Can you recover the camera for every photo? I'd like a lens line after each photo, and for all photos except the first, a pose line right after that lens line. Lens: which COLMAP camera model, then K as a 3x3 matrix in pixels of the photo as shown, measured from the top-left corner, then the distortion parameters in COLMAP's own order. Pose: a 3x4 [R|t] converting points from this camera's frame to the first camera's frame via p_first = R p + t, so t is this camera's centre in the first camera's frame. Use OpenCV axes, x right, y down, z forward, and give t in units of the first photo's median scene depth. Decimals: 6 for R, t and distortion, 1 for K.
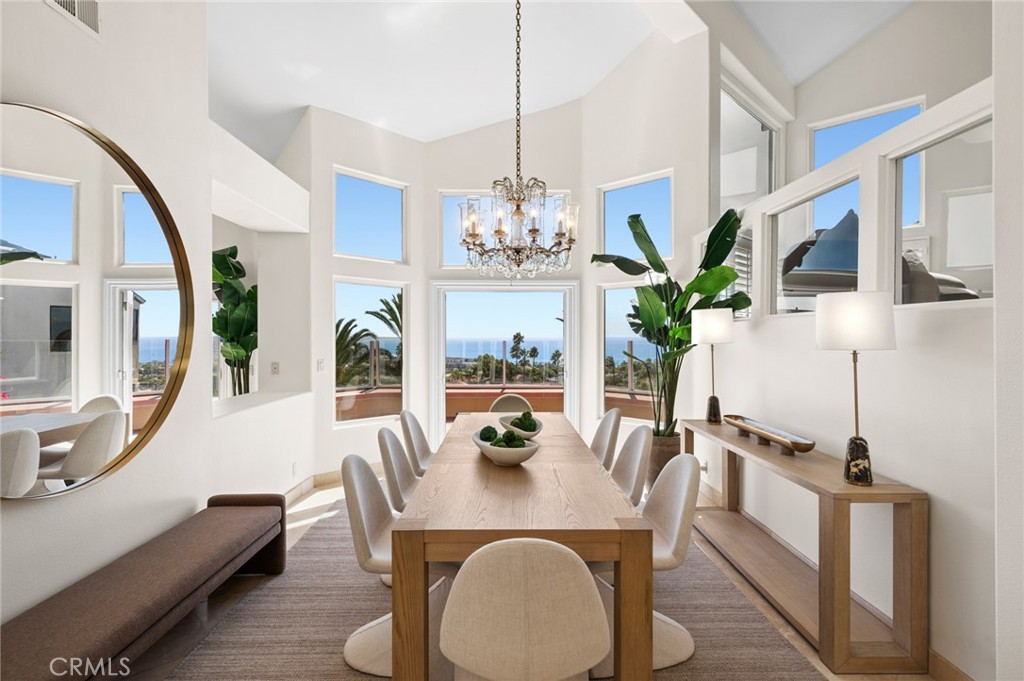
lens RADIAL K [[499.3, 0, 491.4], [0, 499.3, 337.8], [0, 0, 1]] dist [0.002307, 0.000022]
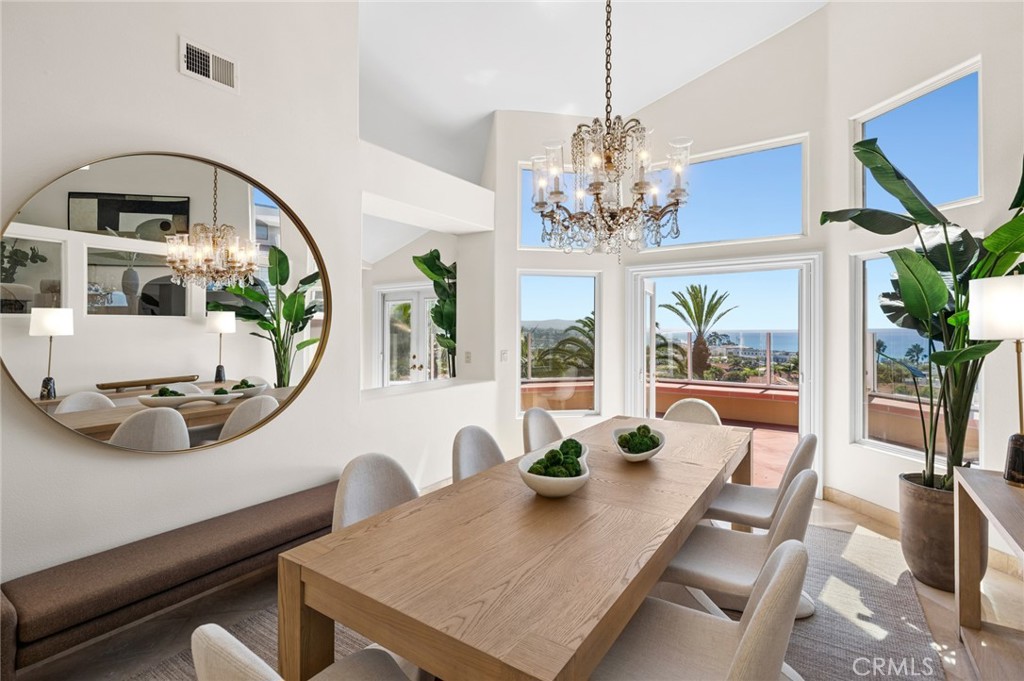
lens RADIAL K [[463.0, 0, 506.8], [0, 463.0, 326.2], [0, 0, 1]] dist [0.000948, 0.000285]
pose [[0.827650, -0.005559, -0.561217, 0.208167], [0.001631, 0.999971, -0.007500, 0.000508], [0.561242, 0.005292, 0.827635, 0.205543]]
